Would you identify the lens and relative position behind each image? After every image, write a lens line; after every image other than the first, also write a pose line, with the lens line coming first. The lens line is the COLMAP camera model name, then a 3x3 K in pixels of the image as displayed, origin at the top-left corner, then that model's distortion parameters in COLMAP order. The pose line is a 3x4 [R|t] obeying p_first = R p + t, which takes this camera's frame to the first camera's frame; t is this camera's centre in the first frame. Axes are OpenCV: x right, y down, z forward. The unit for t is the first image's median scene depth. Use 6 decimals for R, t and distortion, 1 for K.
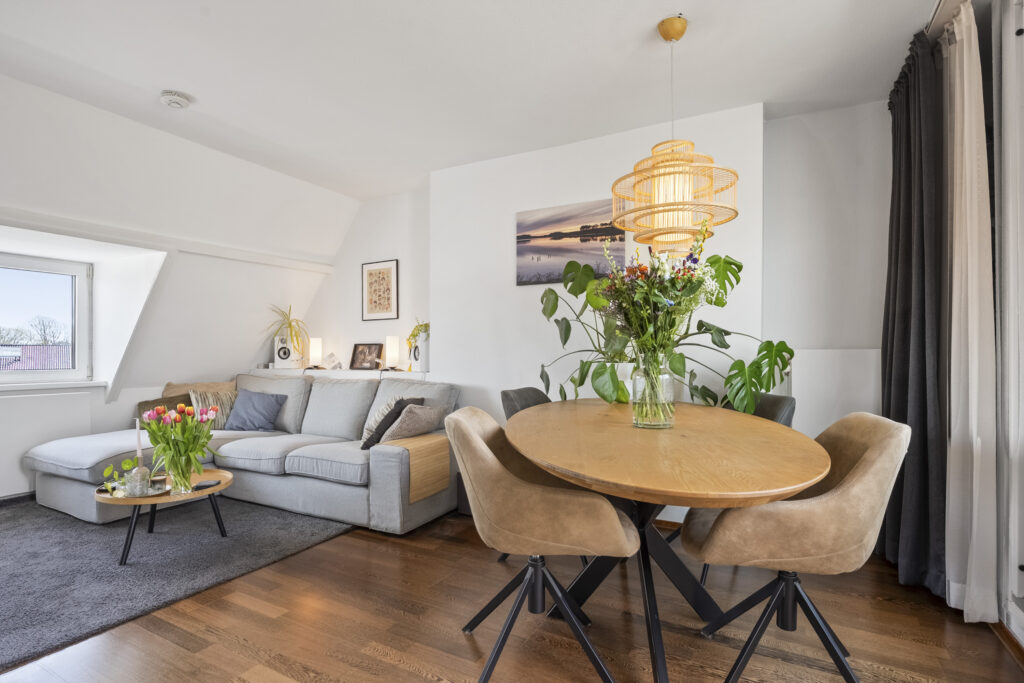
lens RADIAL K [[494.2, 0, 523.2], [0, 494.2, 359.2], [0, 0, 1]] dist [-0.012911, -0.000350]
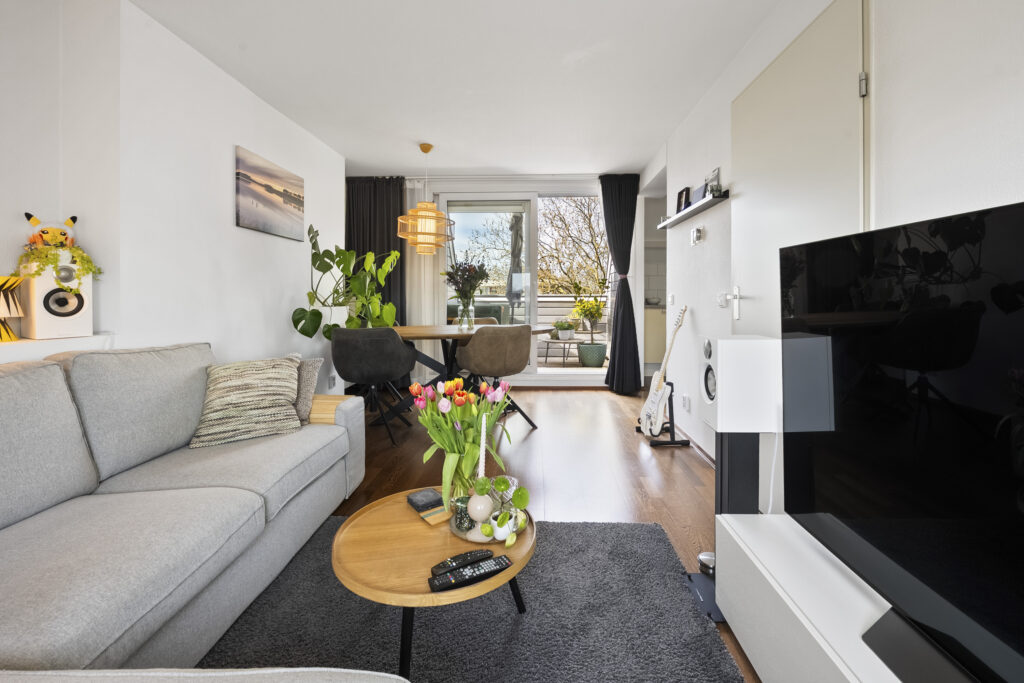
lens RADIAL K [[426.8, 0, 502.4], [0, 426.8, 300.6], [0, 0, 1]] dist [-0.013413, 0.001344]
pose [[-0.385656, -0.007498, 0.922612, -1.010167], [0.008505, 0.999896, 0.011682, -0.017502], [-0.922603, 0.012352, -0.385552, 0.933005]]
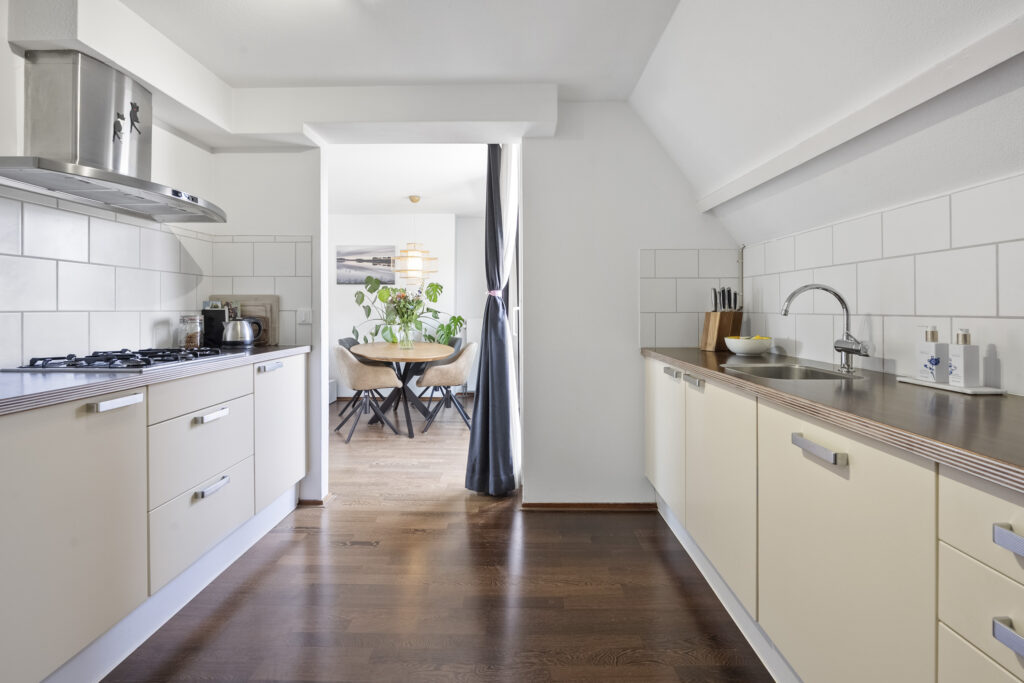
lens RADIAL K [[451.6, 0, 516.4], [0, 451.6, 310.7], [0, 0, 1]] dist [-0.005447, -0.000368]
pose [[0.887330, -0.003468, 0.461122, -0.218137], [0.005470, 0.999981, -0.003005, -0.042634], [-0.461102, 0.005189, 0.887332, -0.928706]]
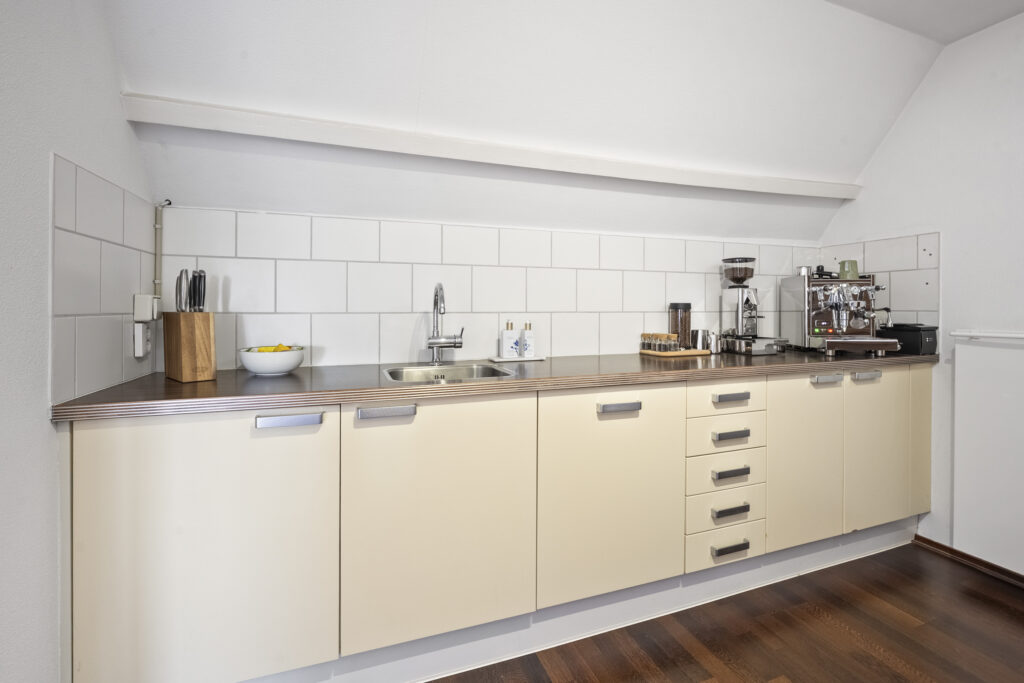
lens RADIAL K [[446.6, 0, 508.1], [0, 446.6, 317.1], [0, 0, 1]] dist [-0.004753, 0.001548]
pose [[-0.734292, -0.009688, 0.678764, -0.074947], [0.008016, 0.999705, 0.022940, -0.044024], [-0.678786, 0.022286, -0.733998, -0.243192]]
